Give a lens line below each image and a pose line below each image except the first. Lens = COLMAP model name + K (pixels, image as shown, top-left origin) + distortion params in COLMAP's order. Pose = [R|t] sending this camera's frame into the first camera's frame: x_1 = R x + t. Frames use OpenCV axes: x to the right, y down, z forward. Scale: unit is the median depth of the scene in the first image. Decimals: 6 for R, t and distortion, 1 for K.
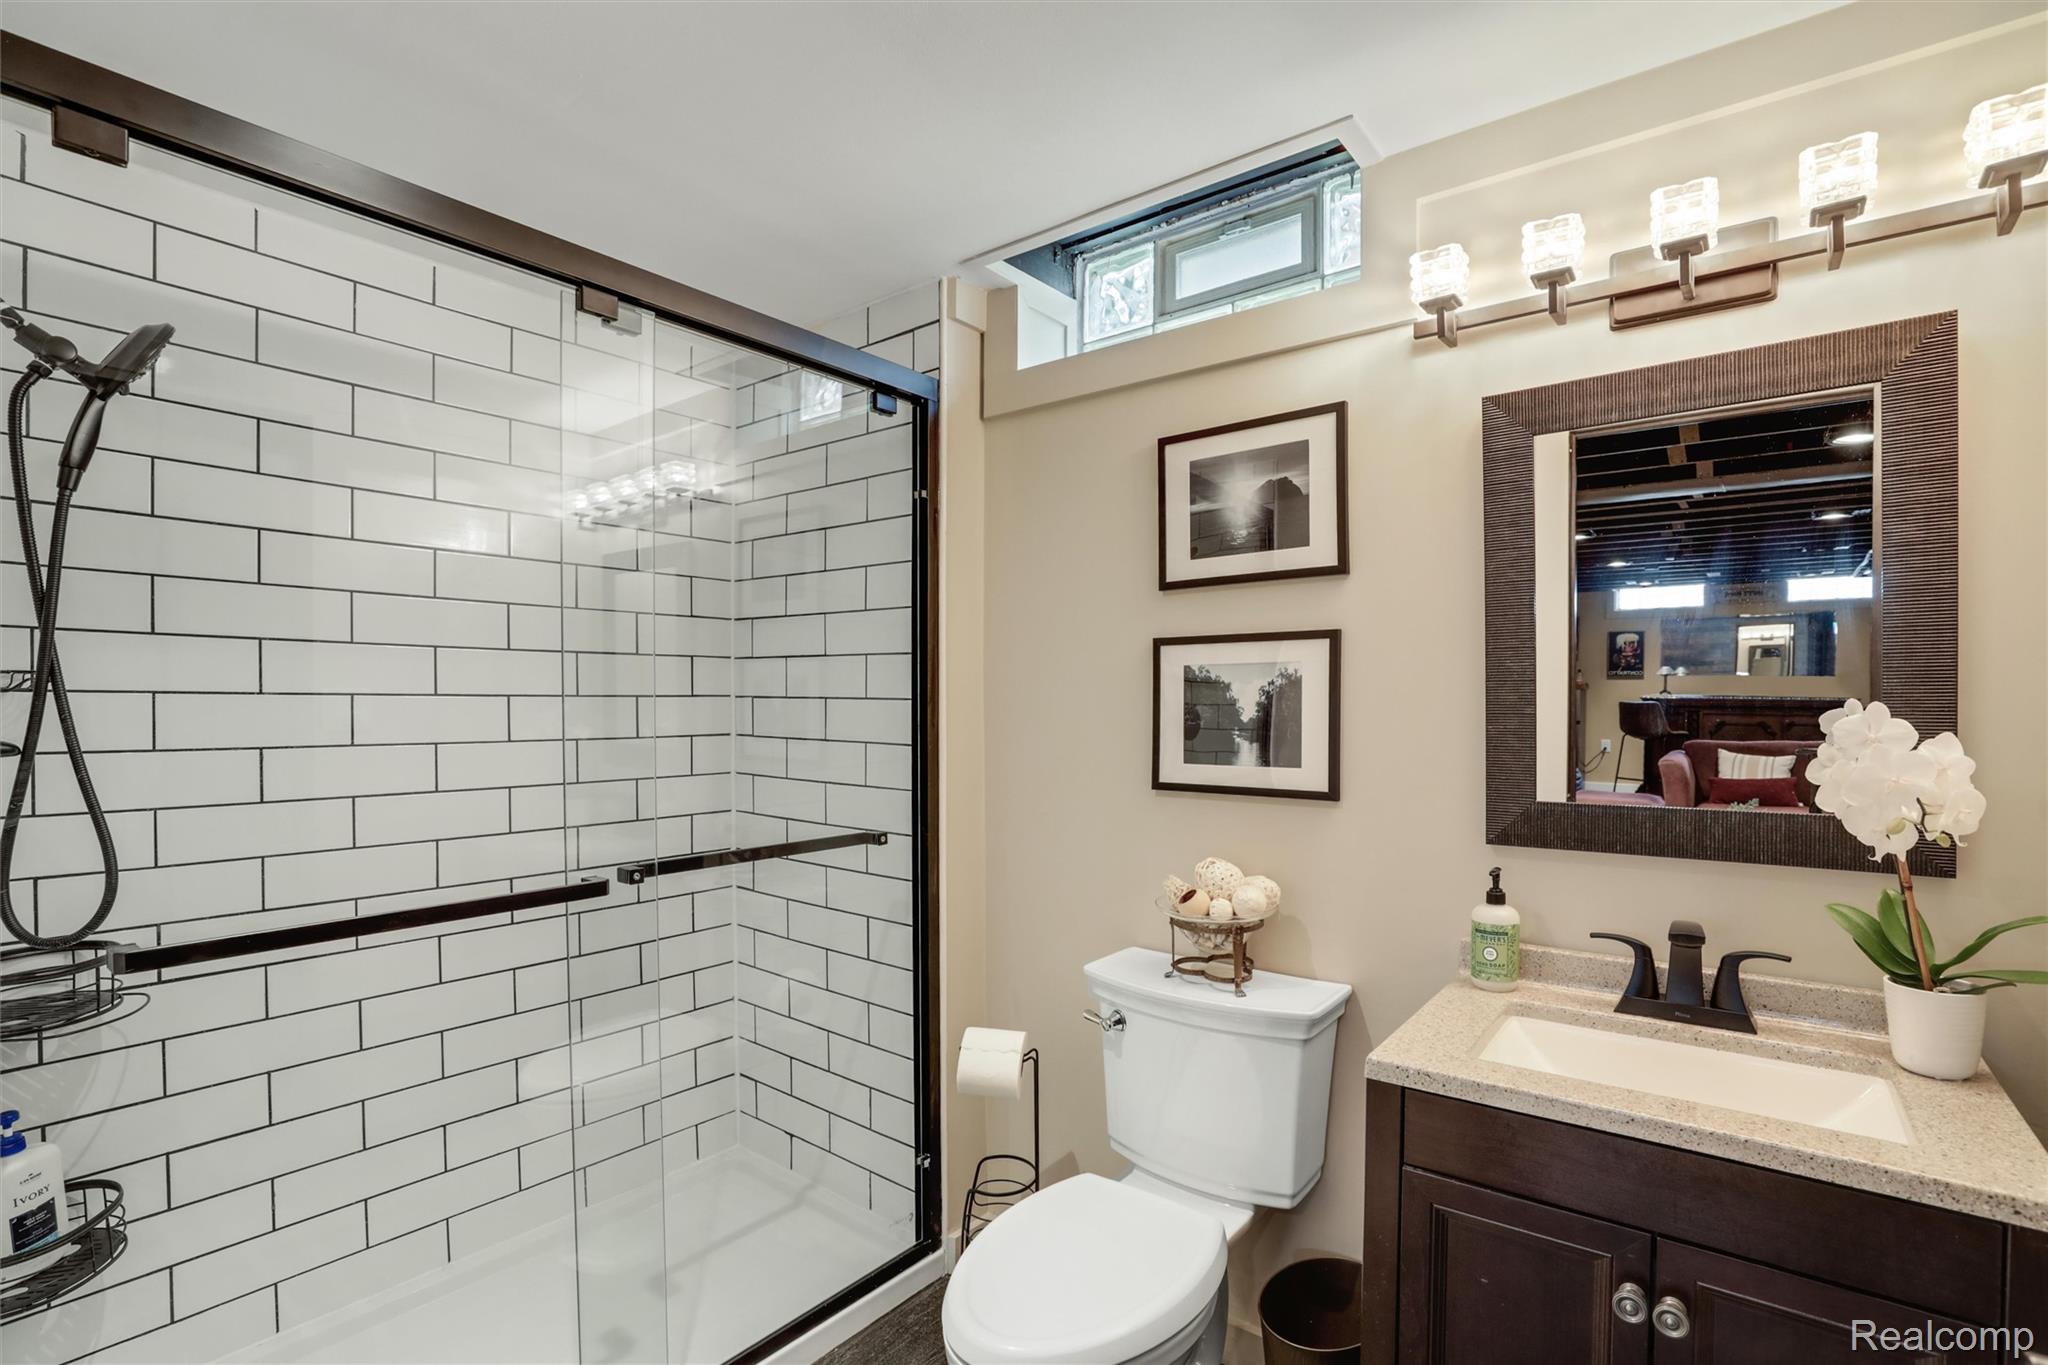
lens RADIAL K [[940.6, 0, 1030.4], [0, 940.6, 716.5], [0, 0, 1]] dist [-0.039423, 0.007844]
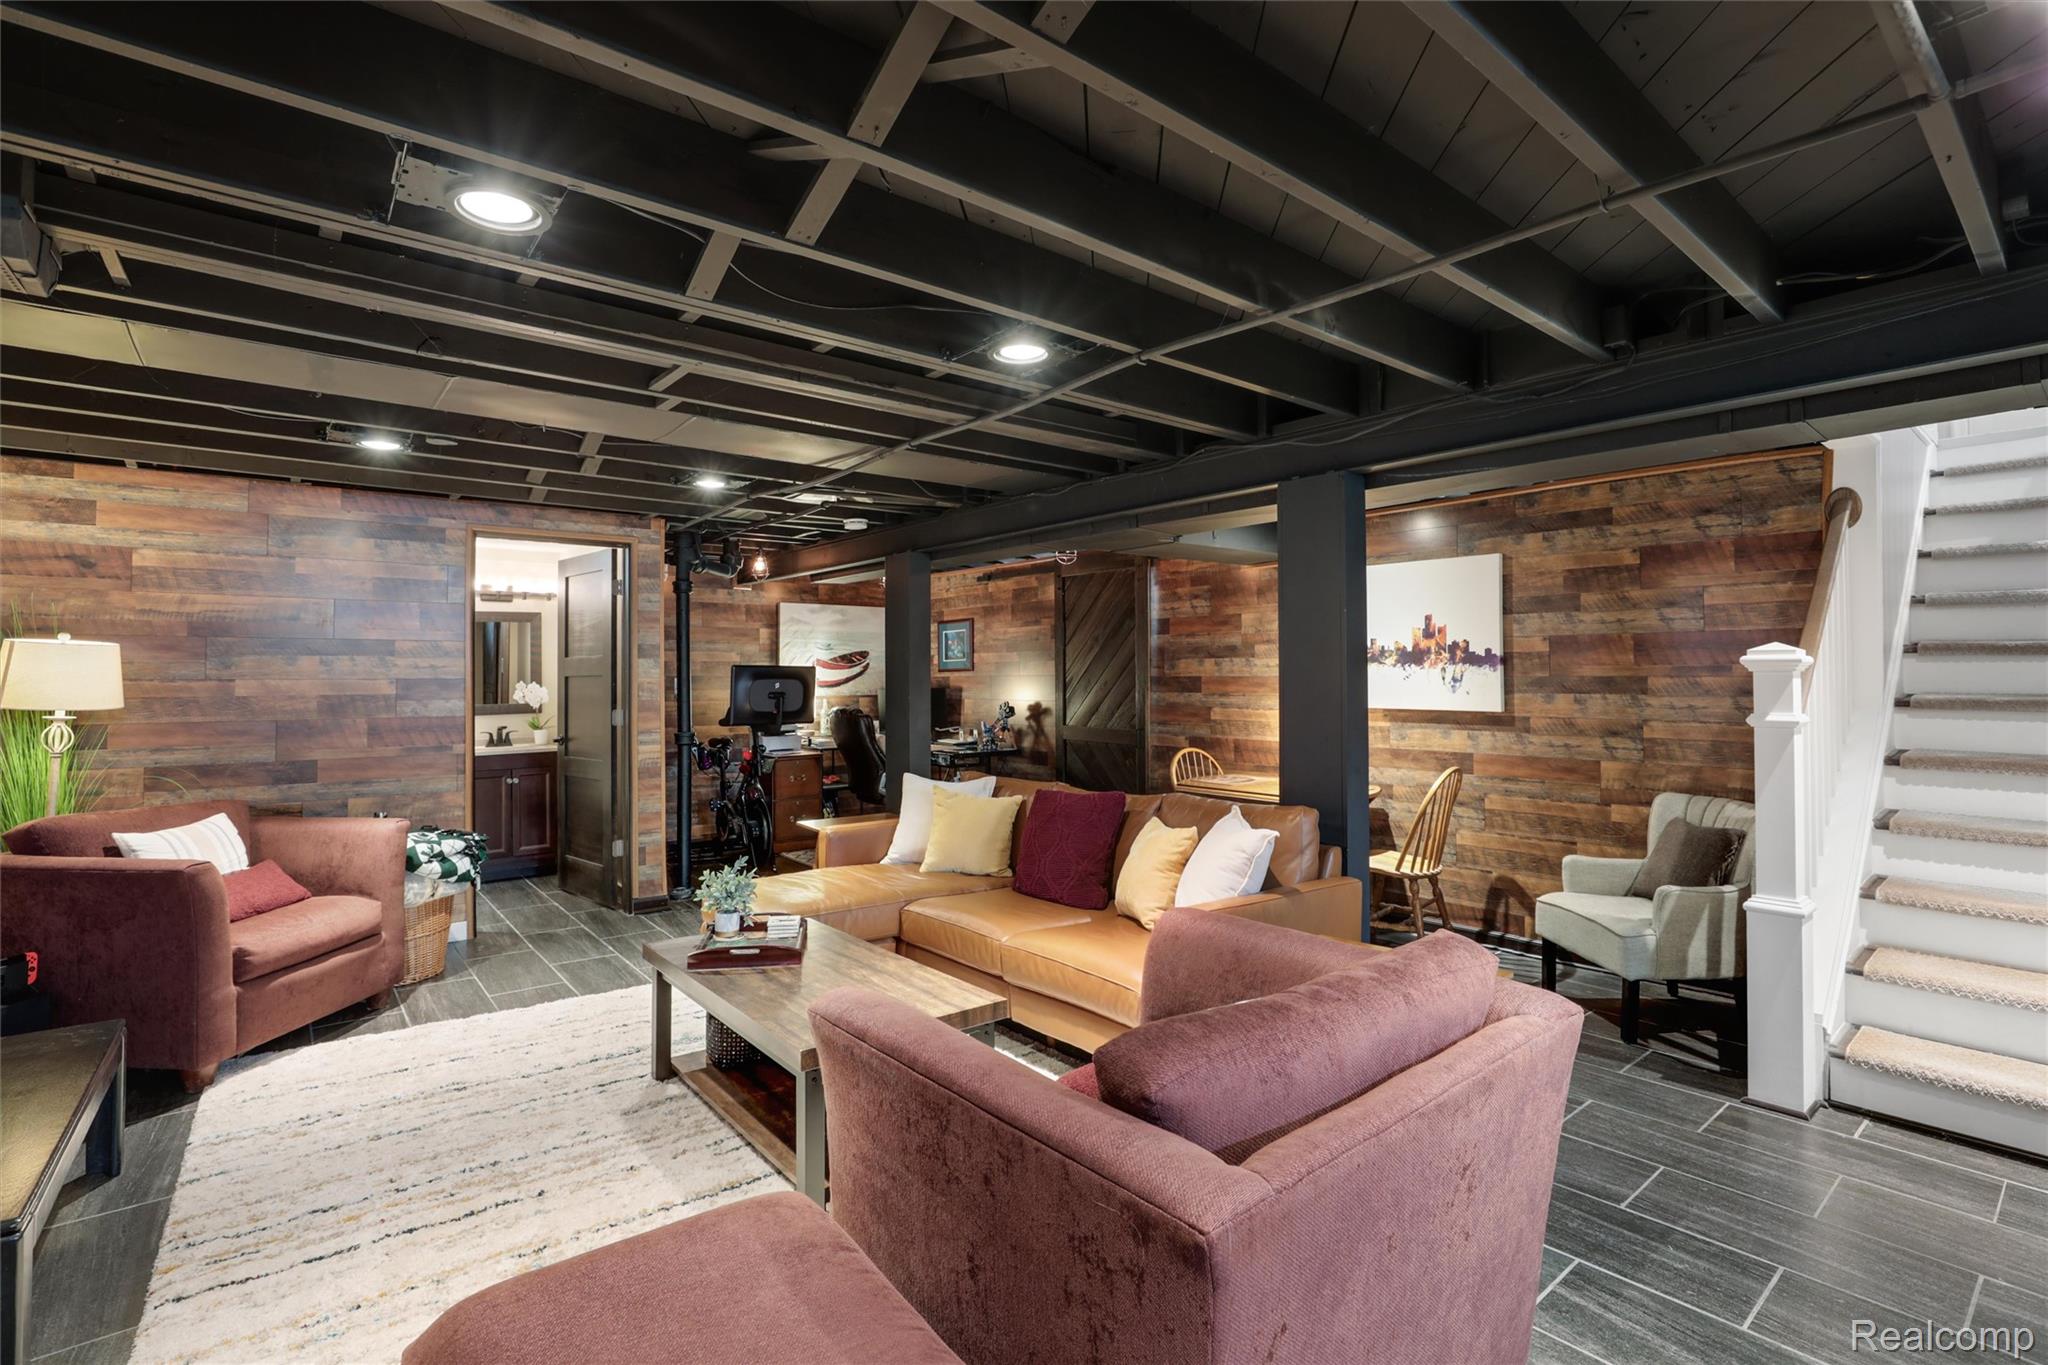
lens RADIAL K [[940.6, 0, 1040.3], [0, 940.6, 649.2], [0, 0, 1]] dist [-0.039423, 0.007844]
pose [[0.192282, 0.016699, 0.981198, -2.671605], [0.017833, 0.999631, -0.020507, -0.029753], [-0.981178, 0.021441, 0.191913, -2.076958]]
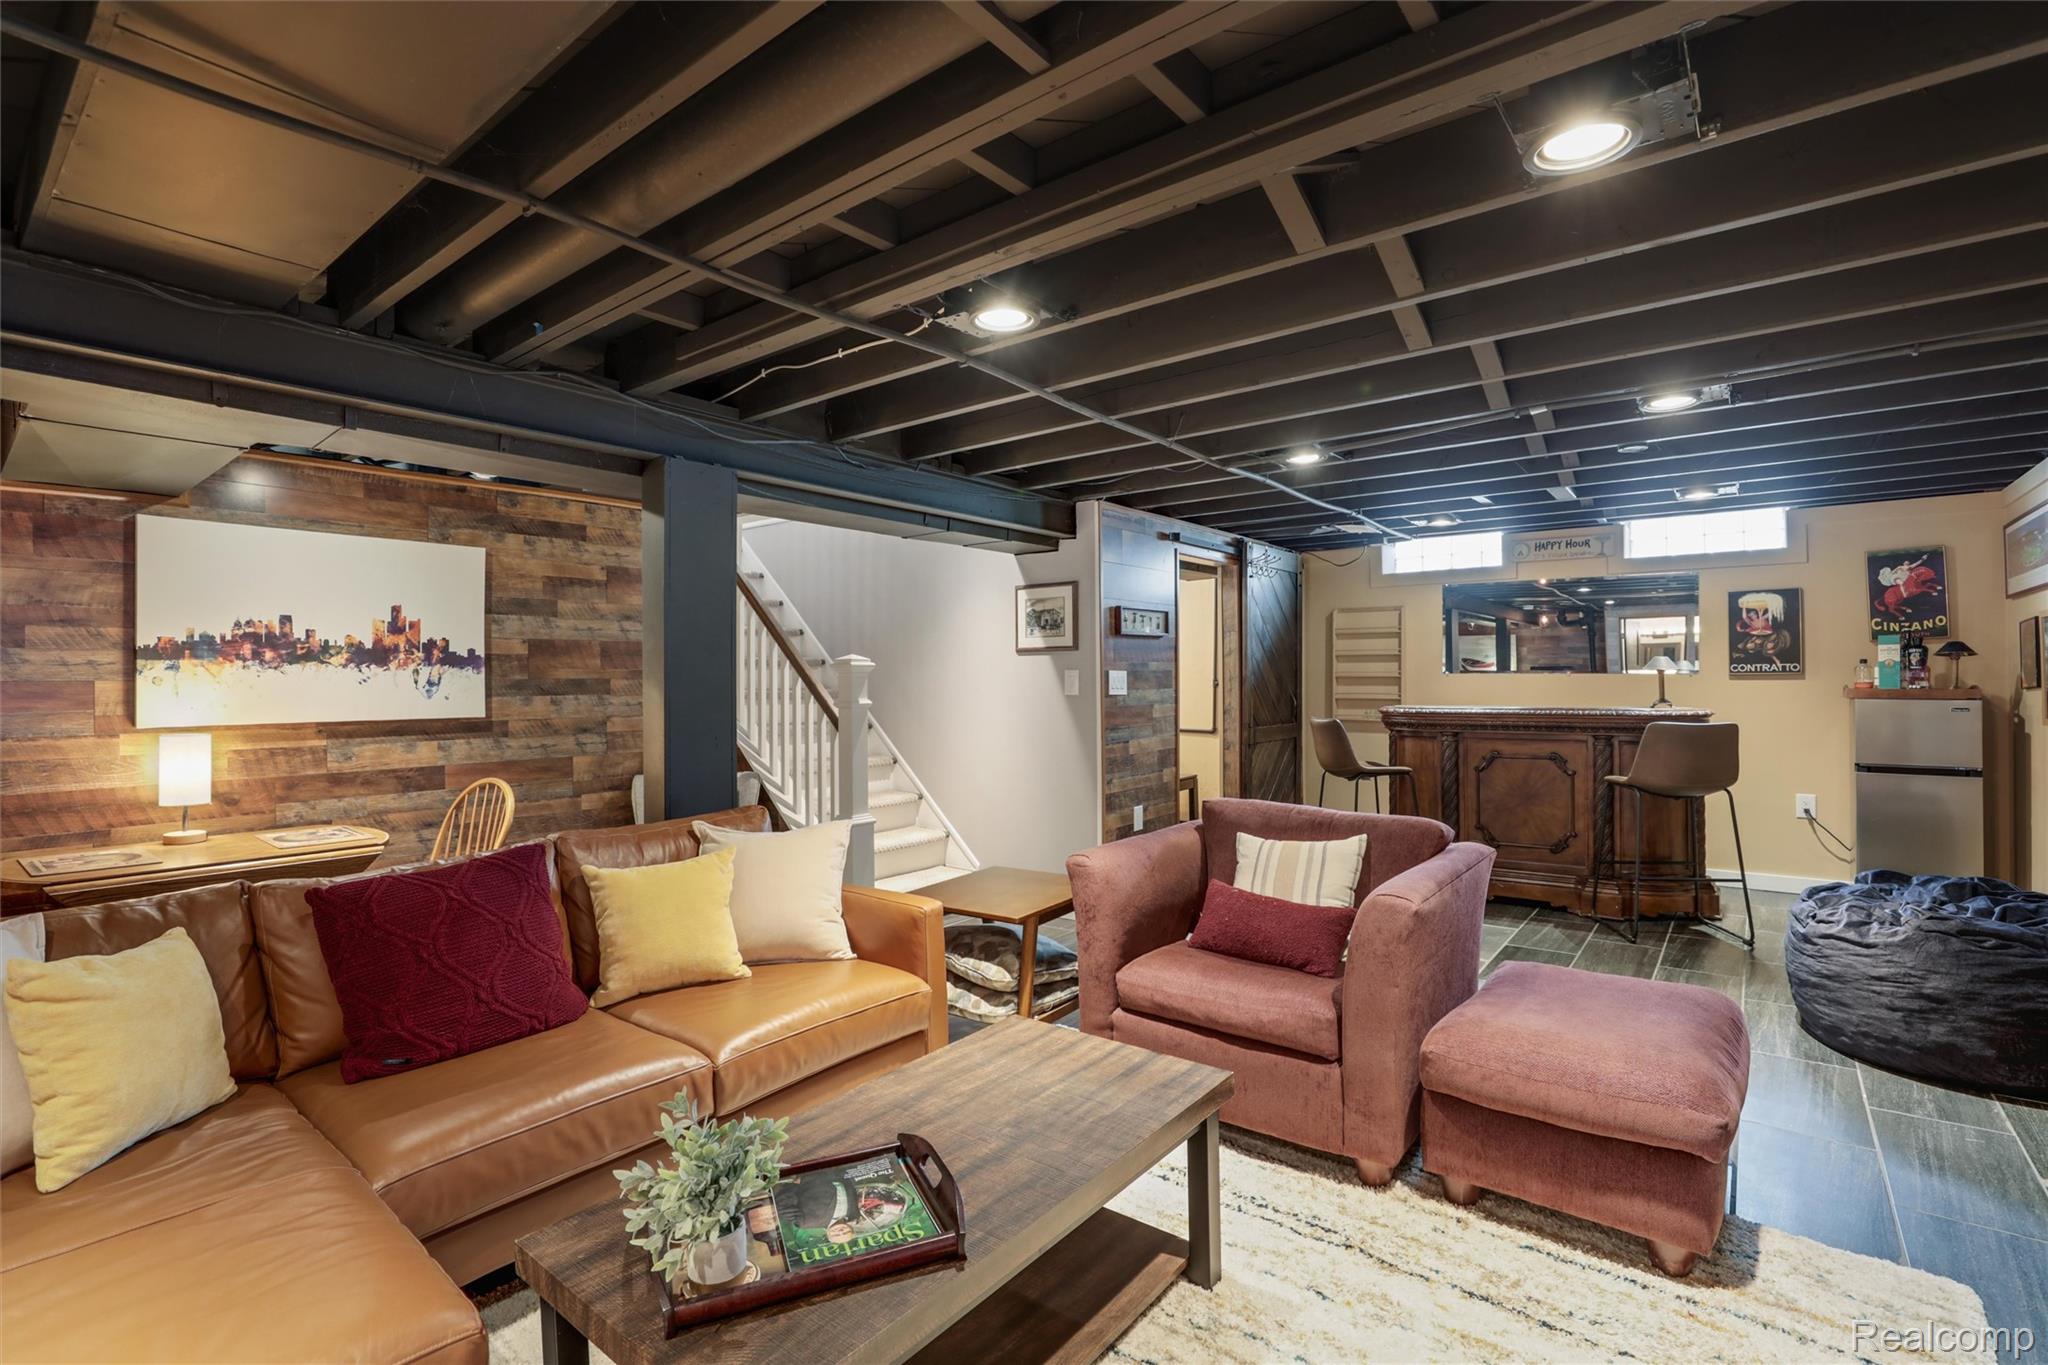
lens RADIAL K [[940.6, 0, 1009.5], [0, 940.6, 674.9], [0, 0, 1]] dist [-0.039423, 0.007844]
pose [[-0.999967, -0.000123, 0.008090, -1.231164], [-0.000047, 0.999956, 0.009332, -0.018048], [-0.008091, 0.009331, -0.999924, -0.369911]]
